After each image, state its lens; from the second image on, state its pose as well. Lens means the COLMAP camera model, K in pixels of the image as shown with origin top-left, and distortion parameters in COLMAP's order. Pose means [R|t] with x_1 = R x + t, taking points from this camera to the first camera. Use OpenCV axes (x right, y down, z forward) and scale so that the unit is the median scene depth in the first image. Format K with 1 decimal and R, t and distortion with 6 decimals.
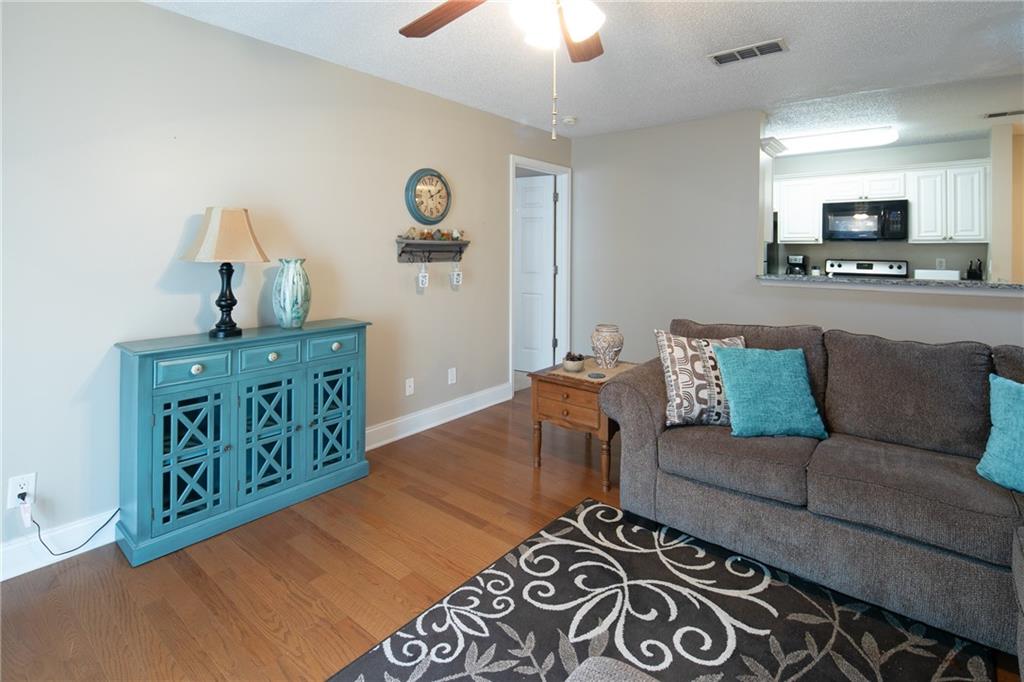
lens RADIAL K [[494.1, 0, 528.4], [0, 494.1, 245.6], [0, 0, 1]] dist [0.000673, -0.000209]
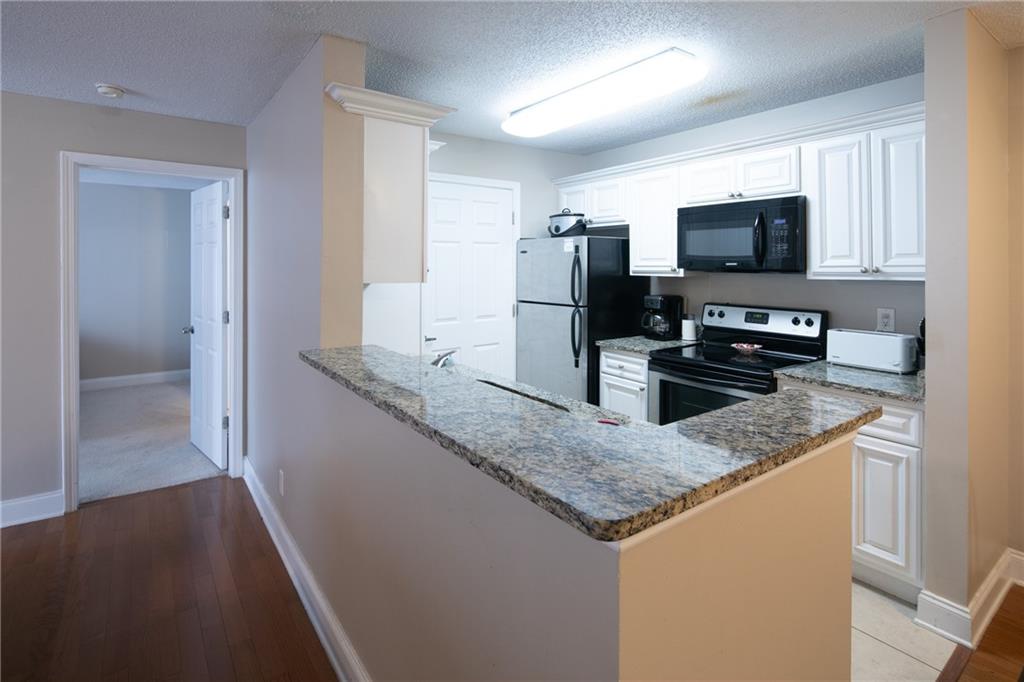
lens RADIAL K [[502.4, 0, 520.6], [0, 502.4, 263.6], [0, 0, 1]] dist [-0.000565, -0.000333]
pose [[0.967153, -0.005146, -0.254144, 0.609094], [0.005277, 0.999986, -0.000168, -0.022670], [0.254142, -0.001179, 0.967166, 0.407841]]
